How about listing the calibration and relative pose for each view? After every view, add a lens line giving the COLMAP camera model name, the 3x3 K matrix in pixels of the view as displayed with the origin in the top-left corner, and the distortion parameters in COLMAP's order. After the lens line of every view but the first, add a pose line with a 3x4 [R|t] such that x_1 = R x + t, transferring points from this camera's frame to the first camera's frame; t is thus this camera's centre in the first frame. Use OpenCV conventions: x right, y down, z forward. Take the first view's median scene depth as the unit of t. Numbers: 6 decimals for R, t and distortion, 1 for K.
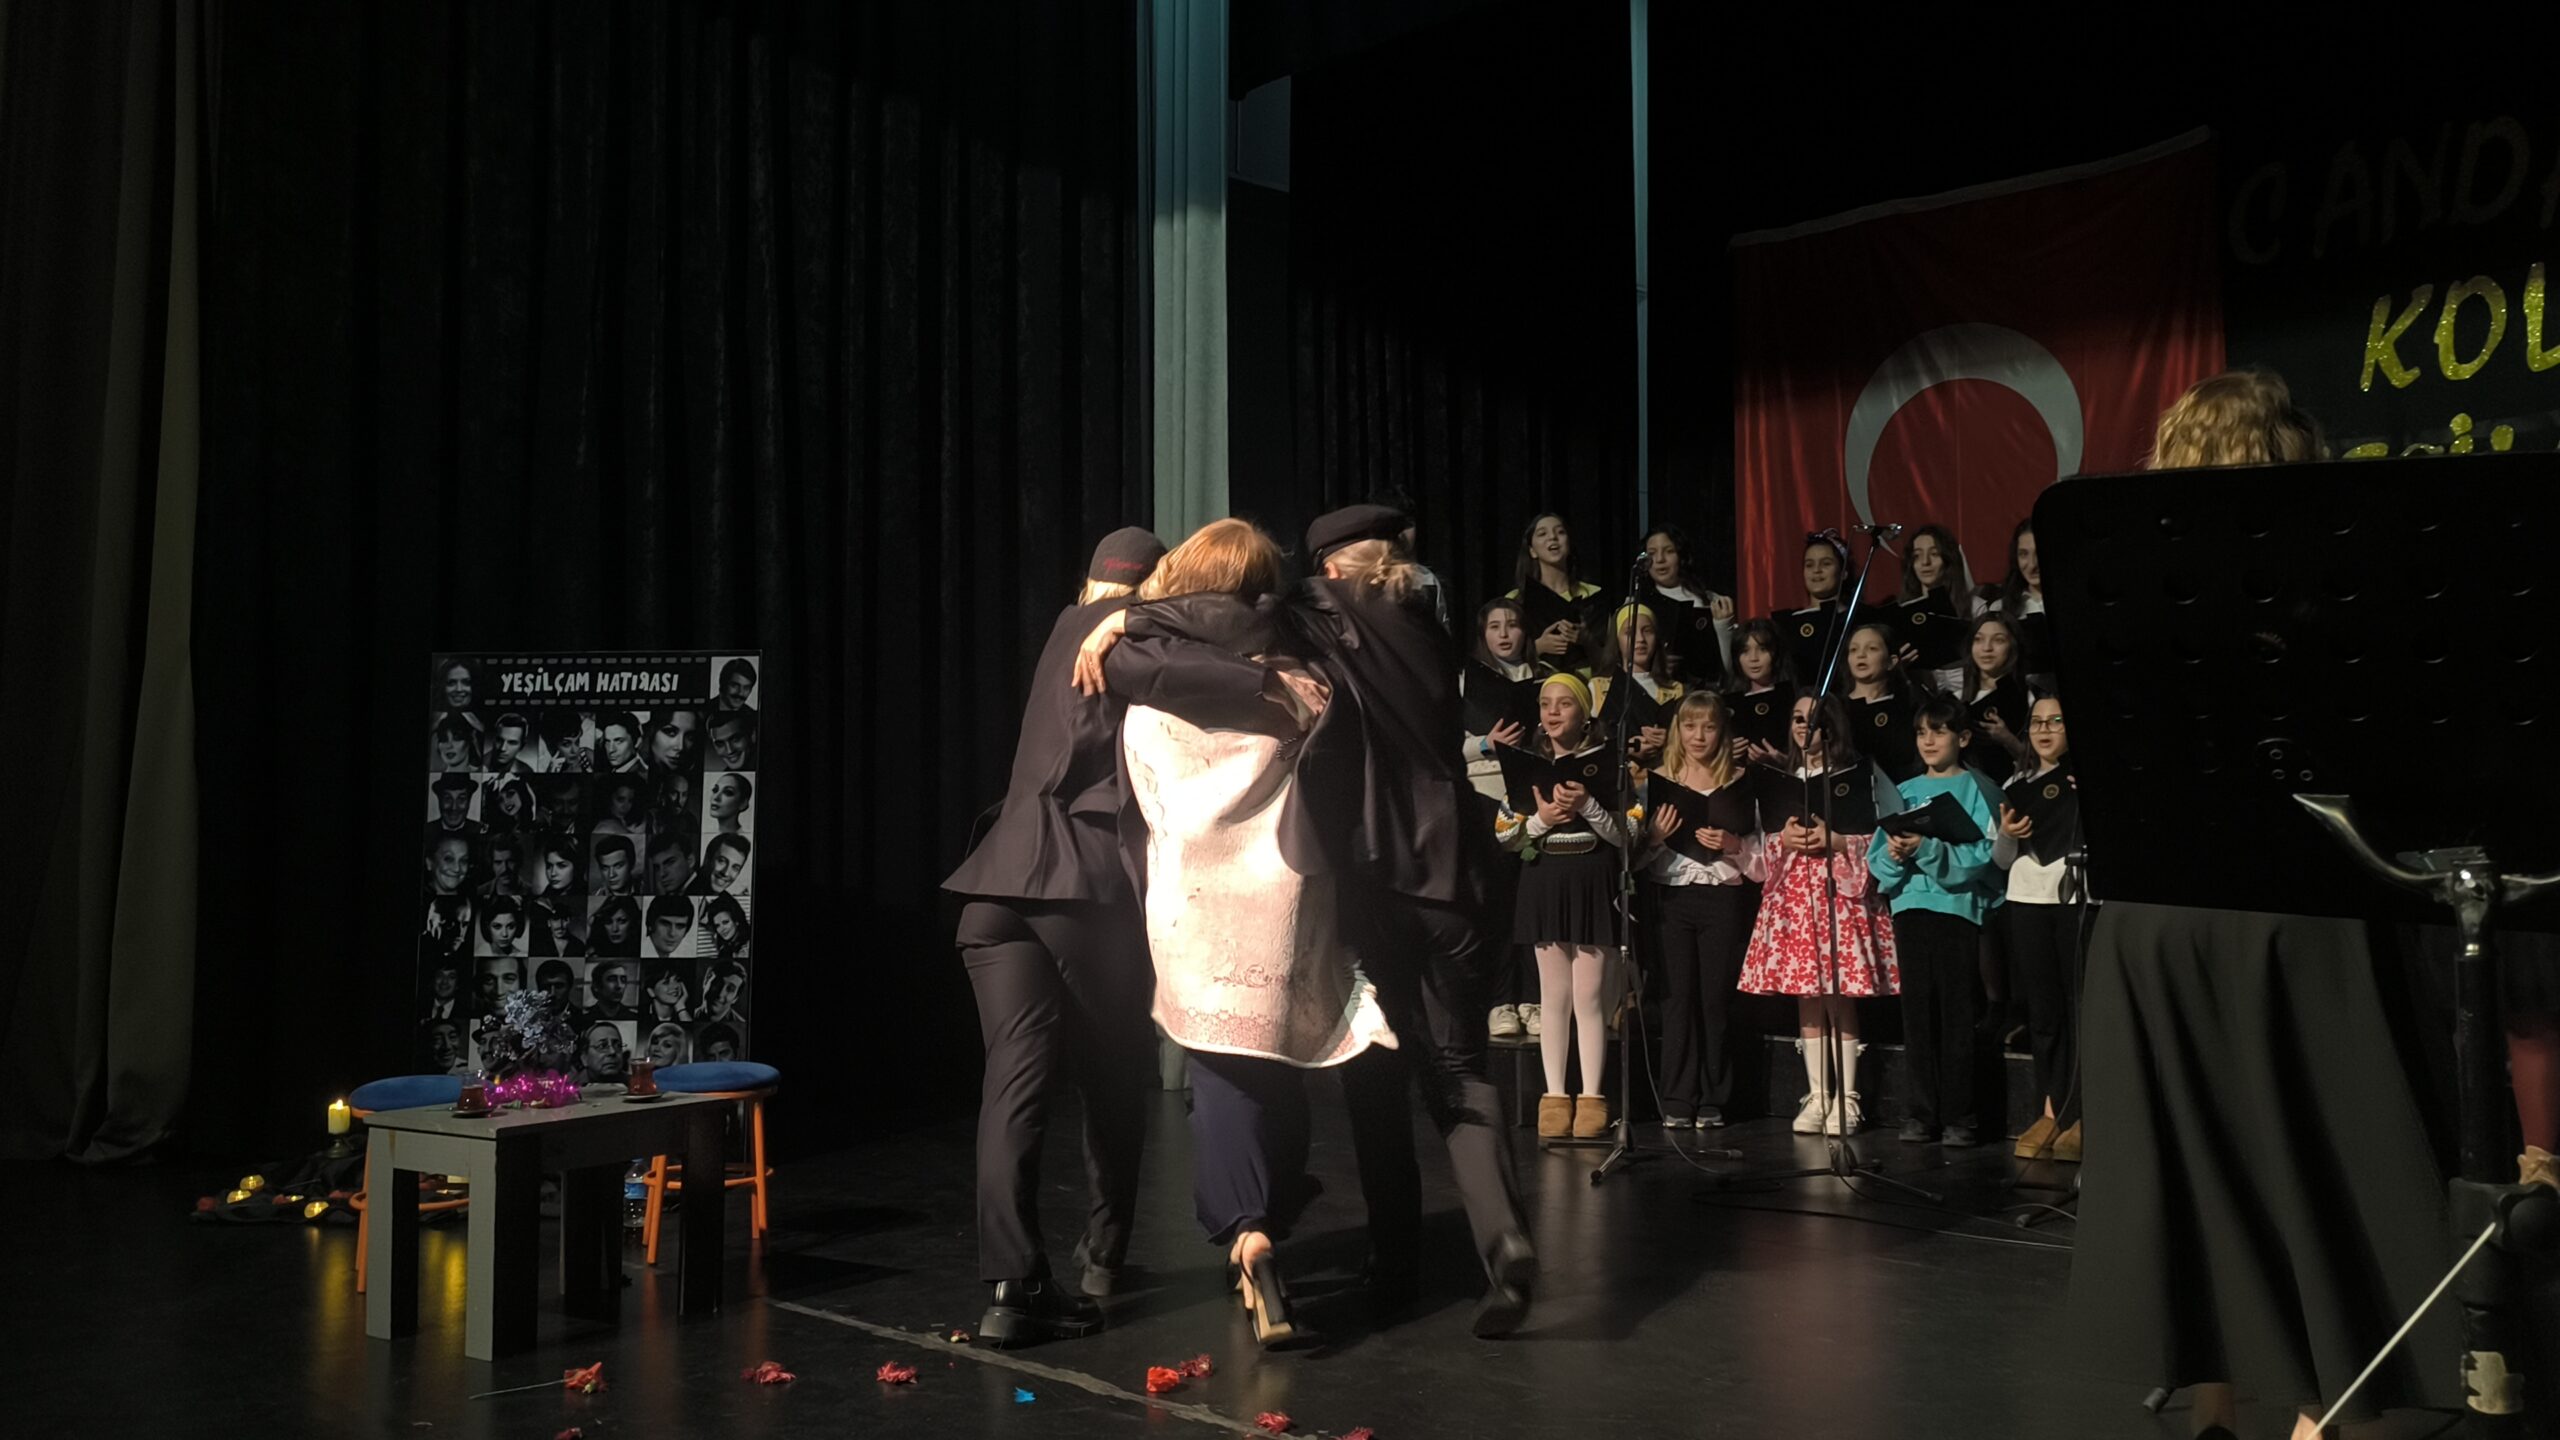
lens RADIAL K [[2166.5, 0, 1264.6], [0, 2166.5, 727.9], [0, 0, 1]] dist [0.051573, -0.075342]
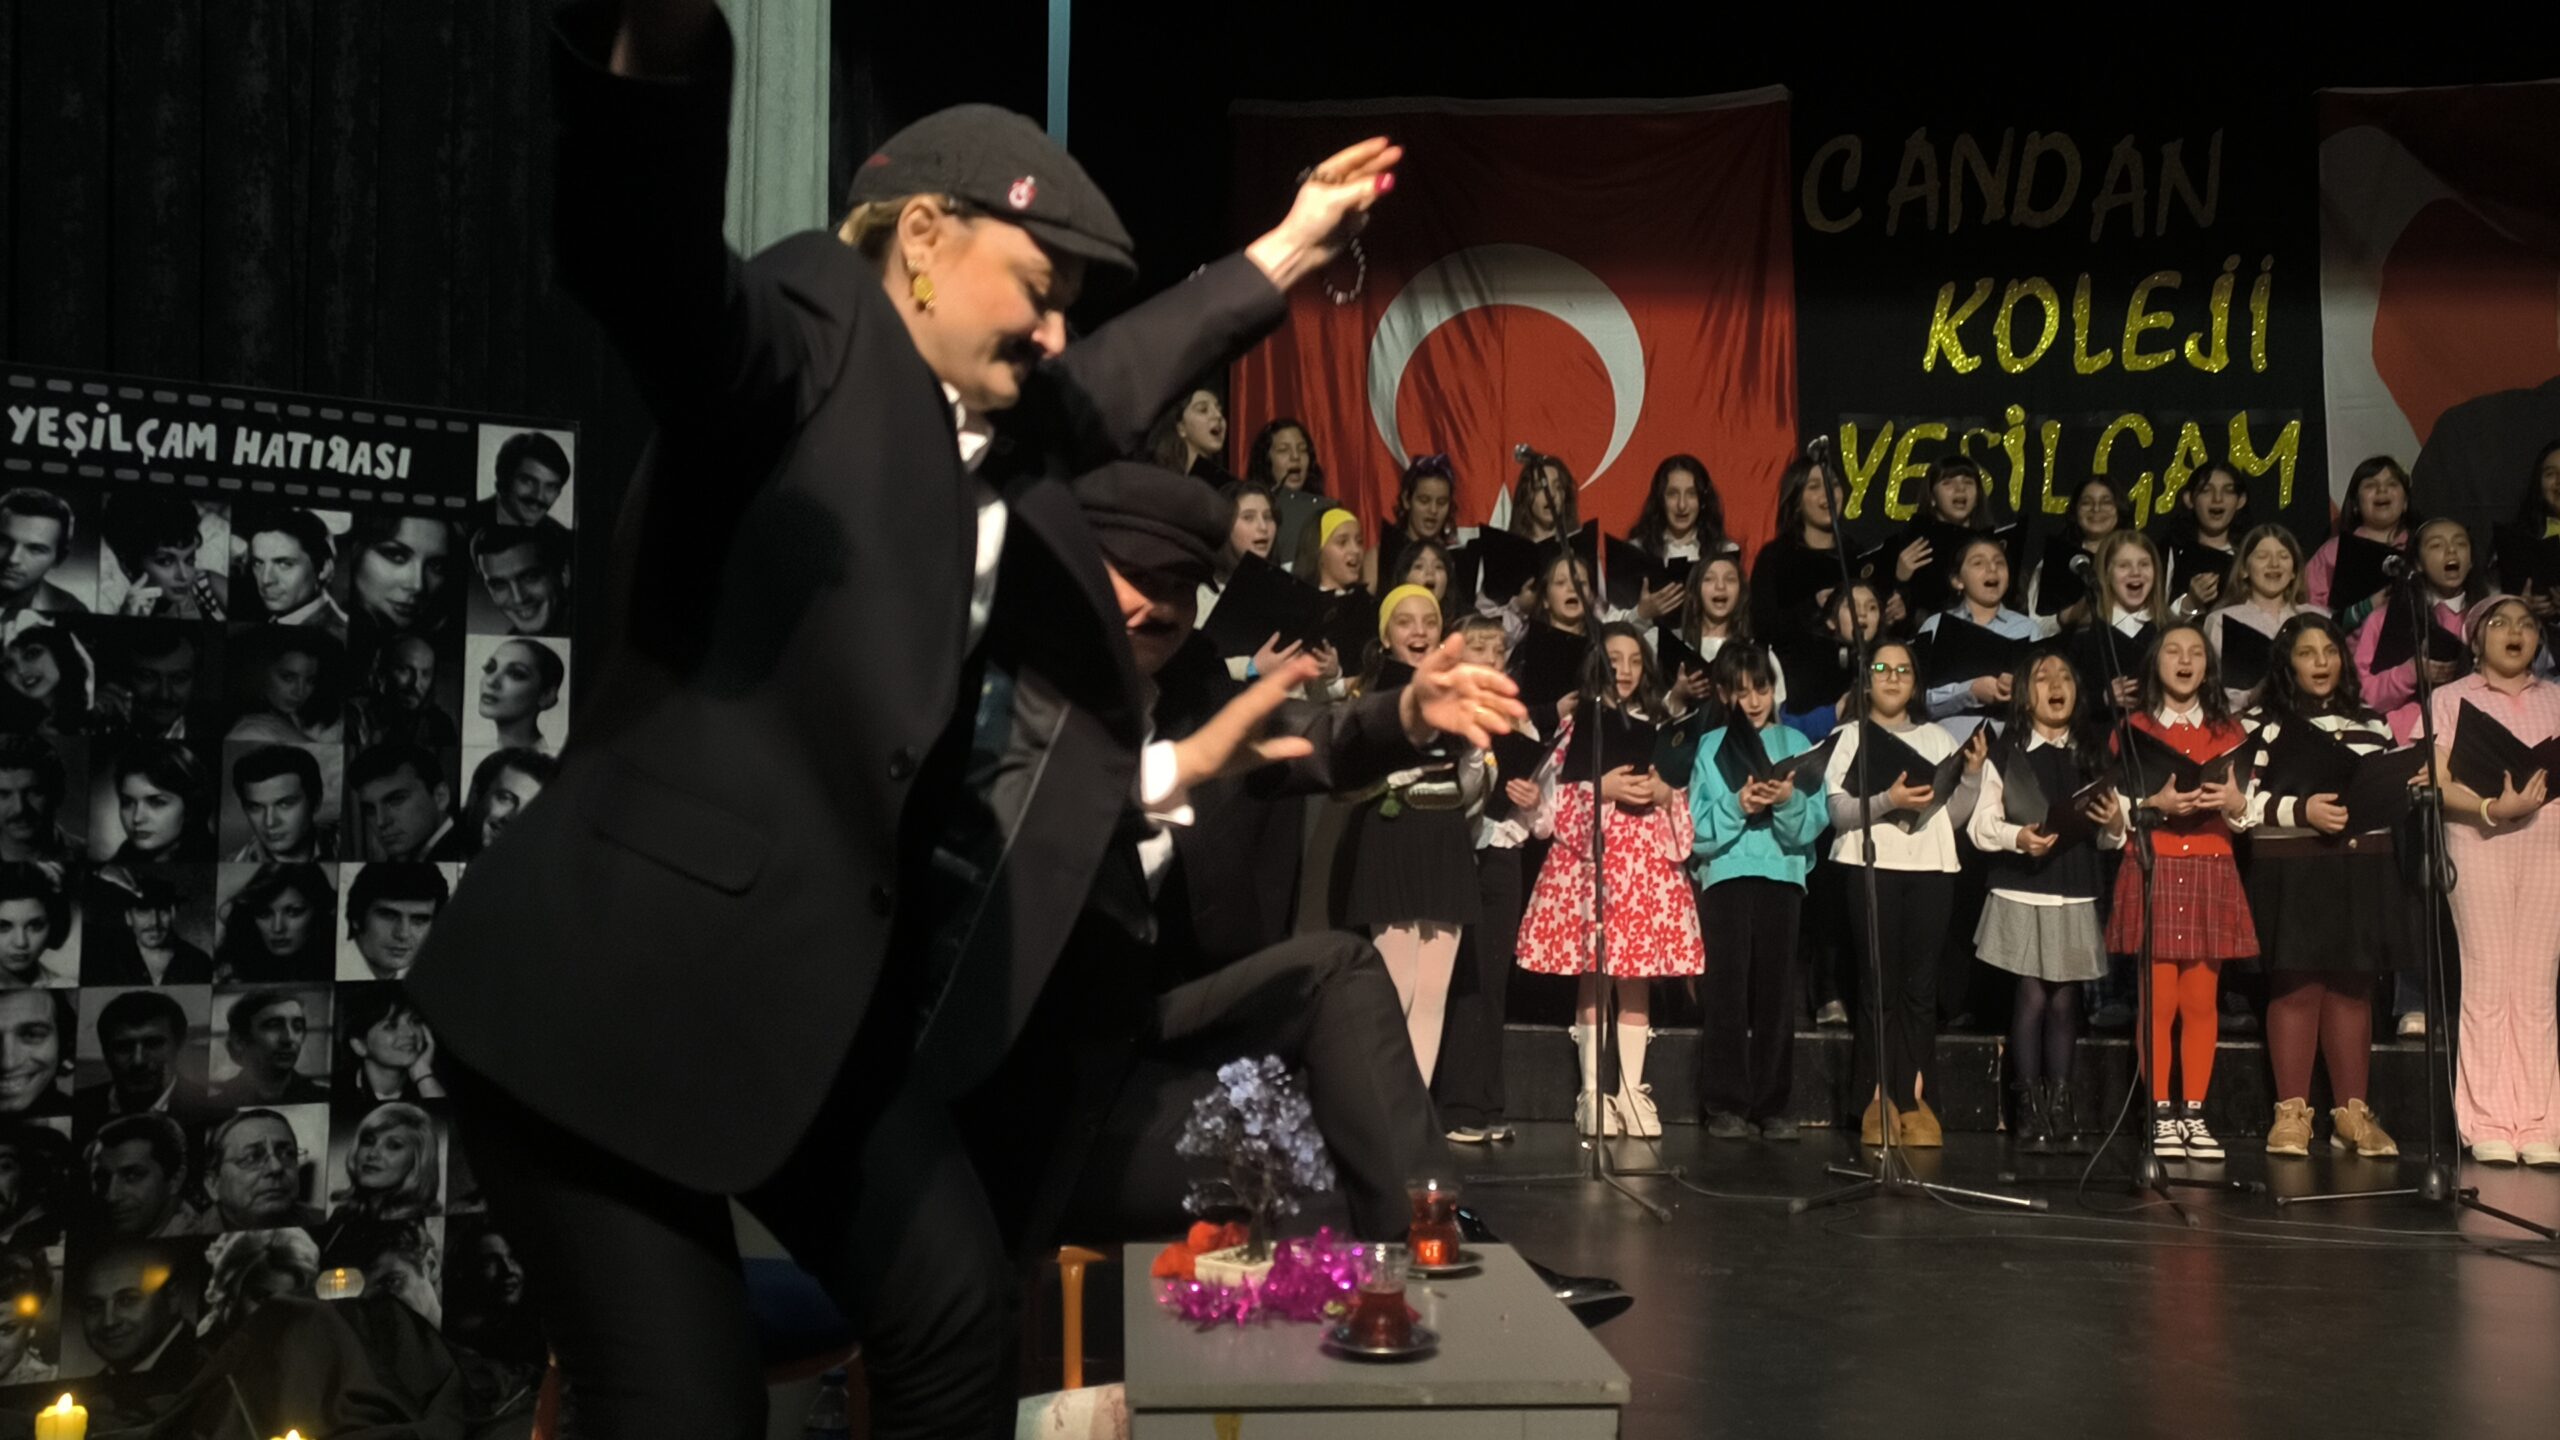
lens RADIAL K [[2166.5, 0, 1254.9], [0, 2166.5, 697.2], [0, 0, 1]] dist [0.051573, -0.075342]
pose [[0.783425, 0.046150, 0.619770, -0.433918], [-0.046084, 0.998807, -0.016121, 0.035309], [-0.619775, -0.015932, 0.784618, 0.446615]]
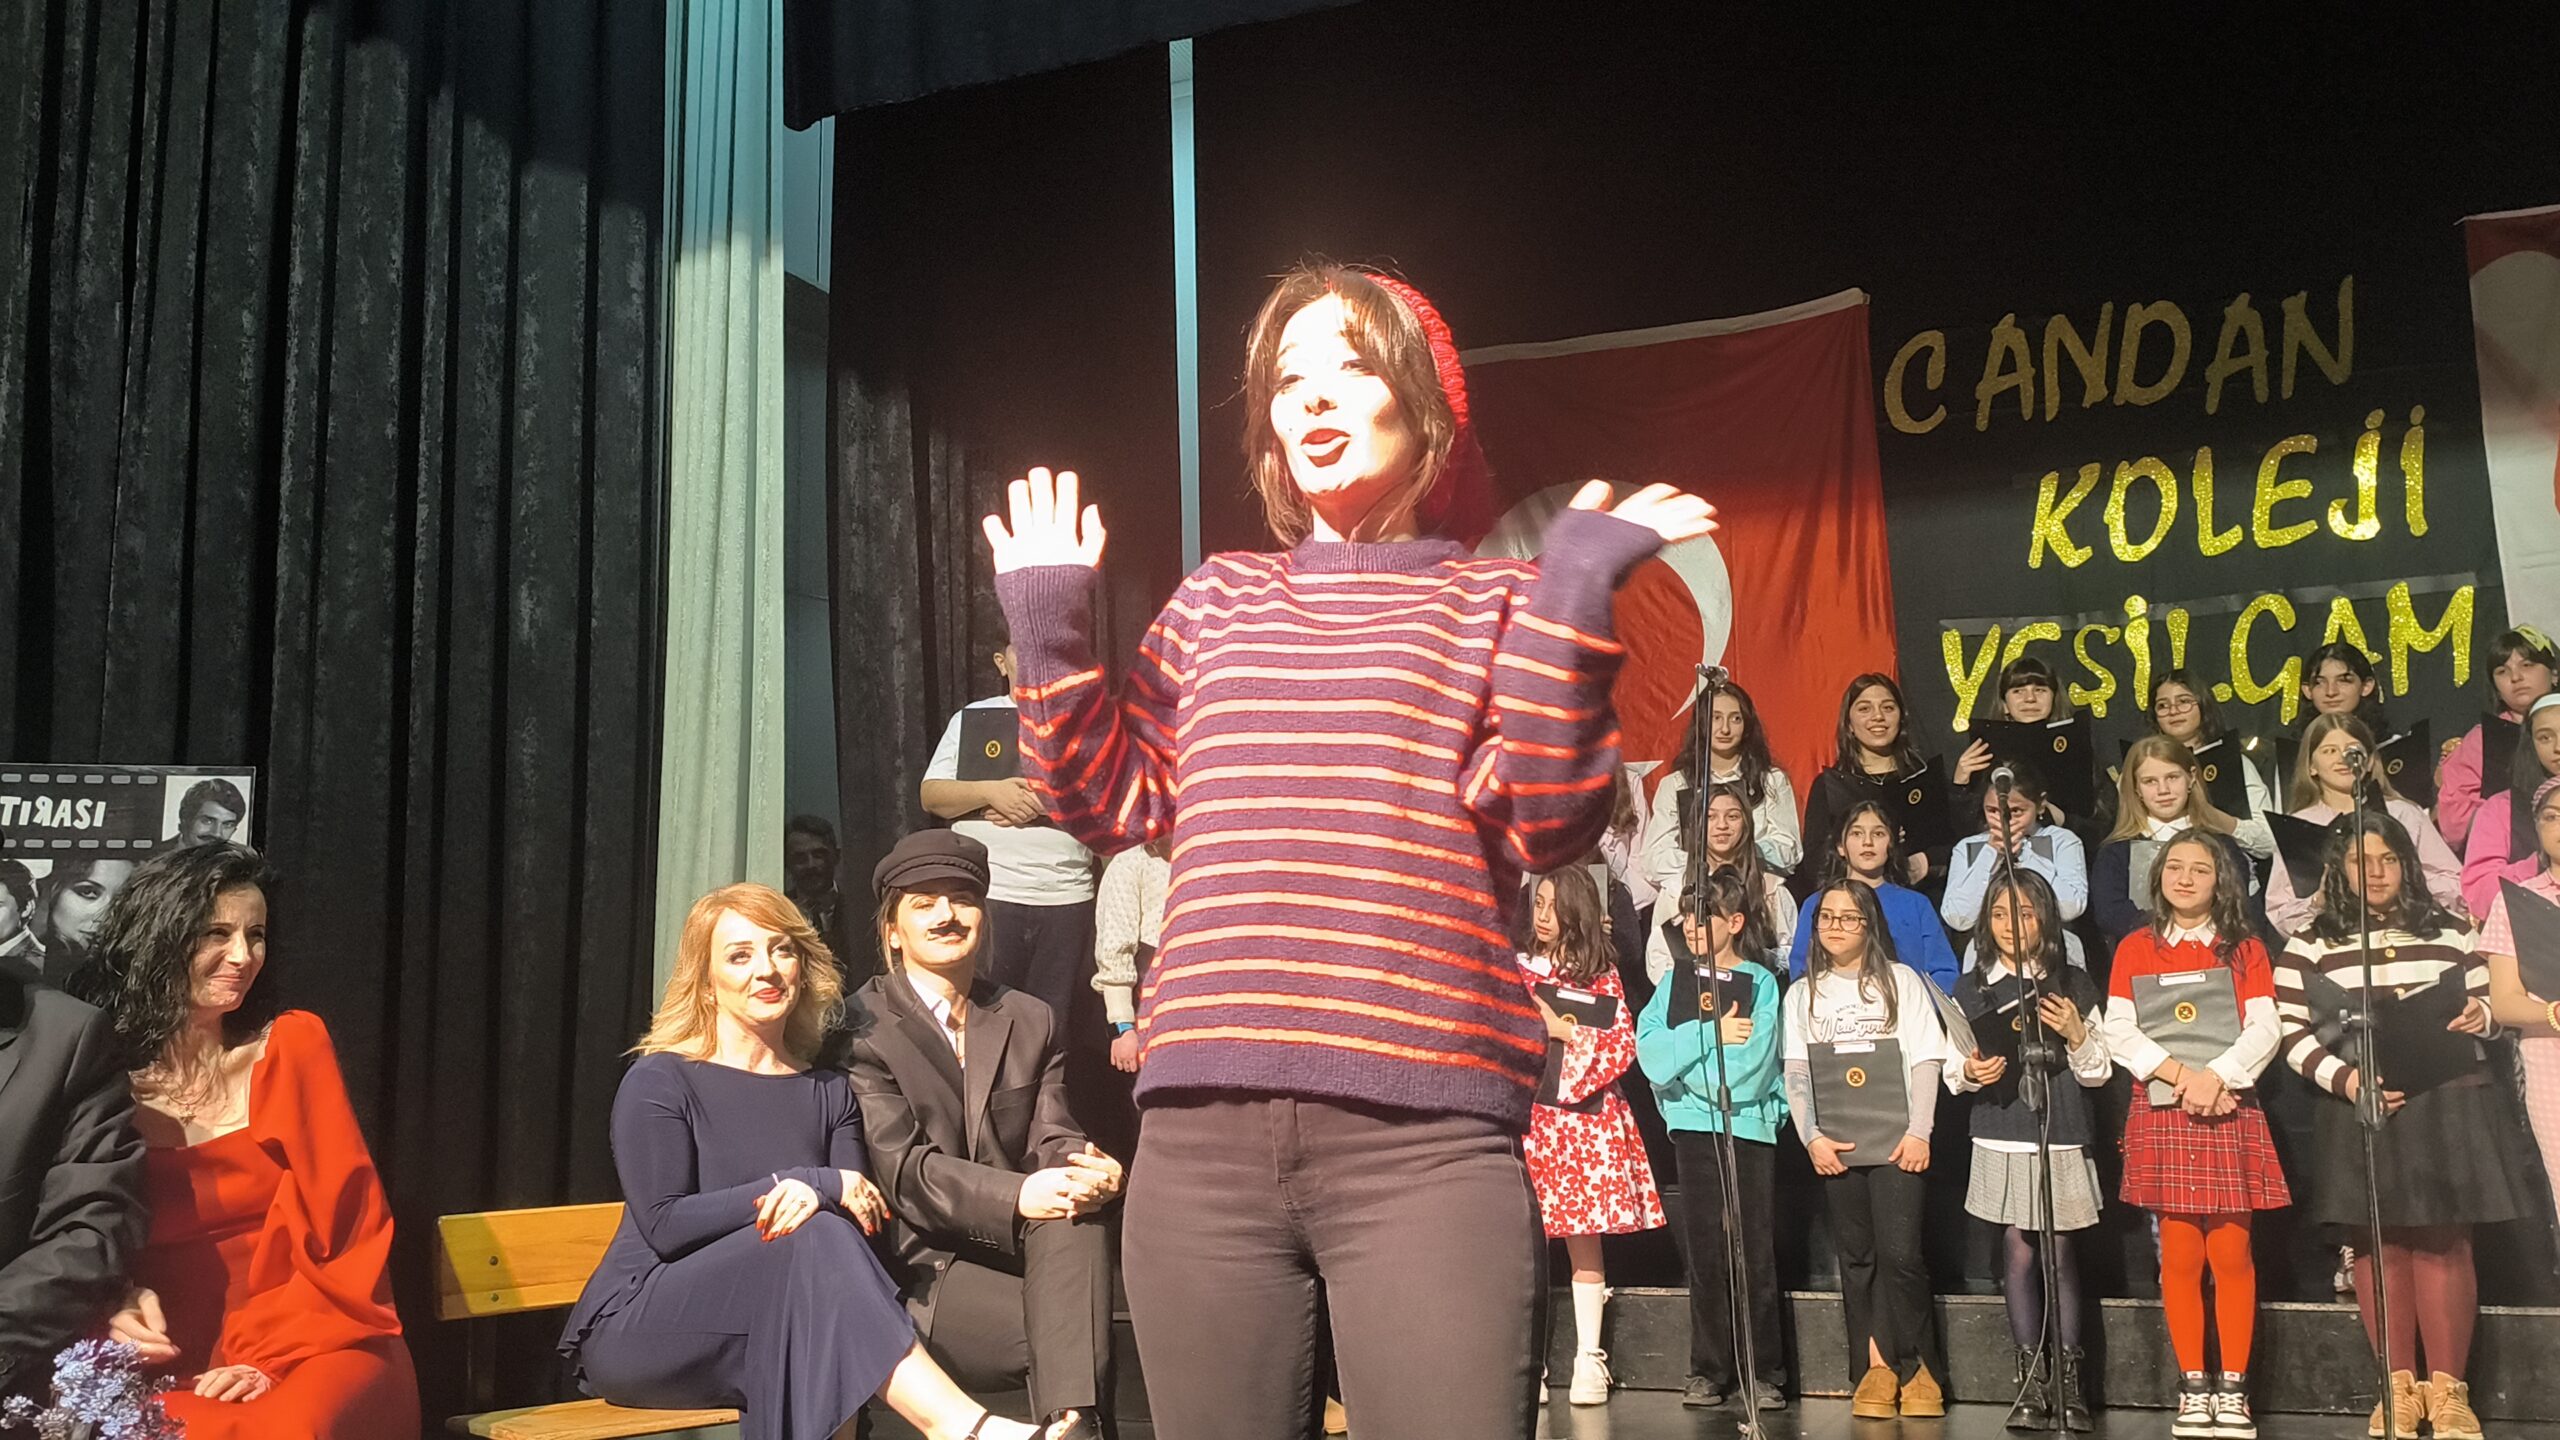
lens RADIAL K [[2166.5, 0, 1252.6], [0, 2166.5, 748.9], [0, 0, 1]] dist [0.051573, -0.075342]
pose [[0.929291, 0.037776, 0.367413, -0.192211], [-0.003516, 0.995616, -0.093470, 0.018399], [-0.369333, 0.085569, 0.925349, 0.282675]]
